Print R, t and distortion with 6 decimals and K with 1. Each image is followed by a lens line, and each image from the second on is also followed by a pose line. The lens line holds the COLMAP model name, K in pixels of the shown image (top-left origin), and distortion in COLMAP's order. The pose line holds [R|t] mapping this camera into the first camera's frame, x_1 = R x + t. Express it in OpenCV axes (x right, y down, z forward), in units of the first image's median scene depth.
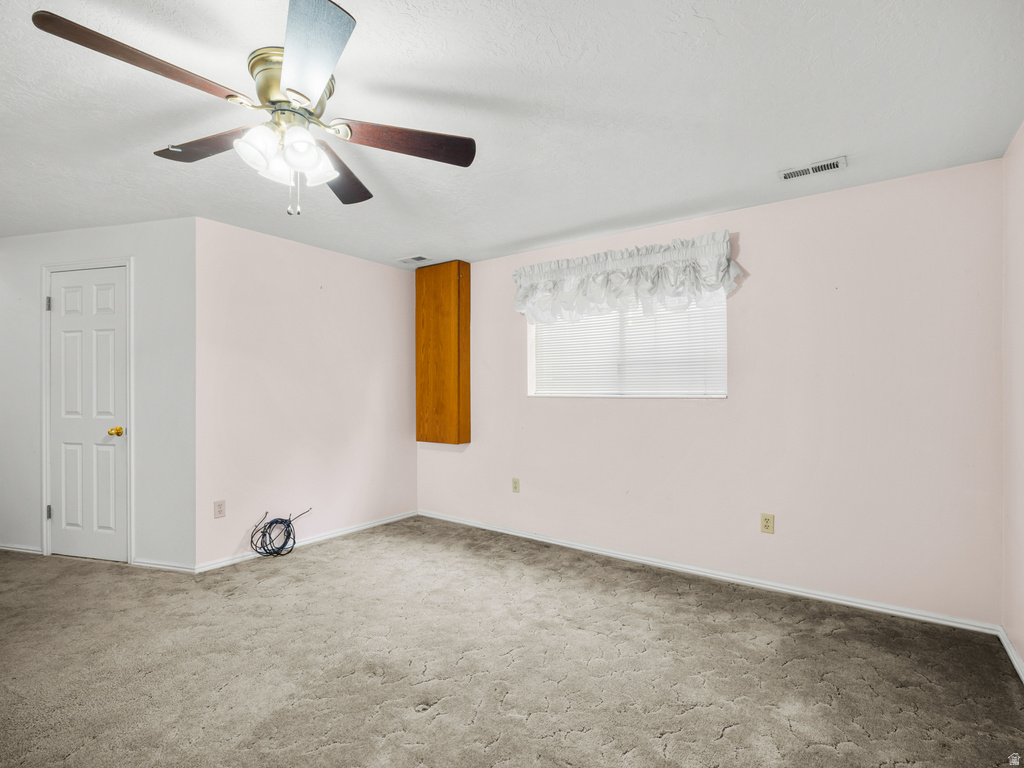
lens RADIAL K [[491.3, 0, 508.5], [0, 491.3, 387.6], [0, 0, 1]] dist [-0.001186, -0.000546]
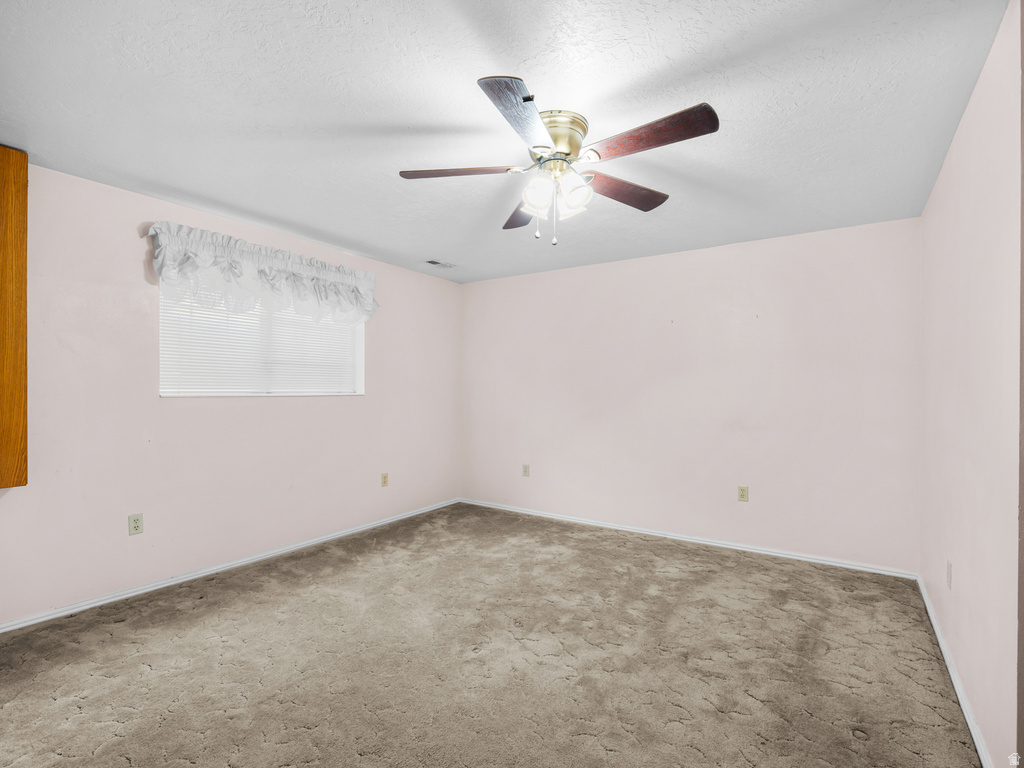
lens RADIAL K [[491.3, 0, 508.7], [0, 491.3, 380.4], [0, 0, 1]] dist [-0.001186, -0.000546]
pose [[-0.030028, 0.008403, 0.999514, -0.823293], [-0.017753, 0.999802, -0.008939, -0.012000], [-0.999391, -0.018013, -0.029873, 0.580726]]
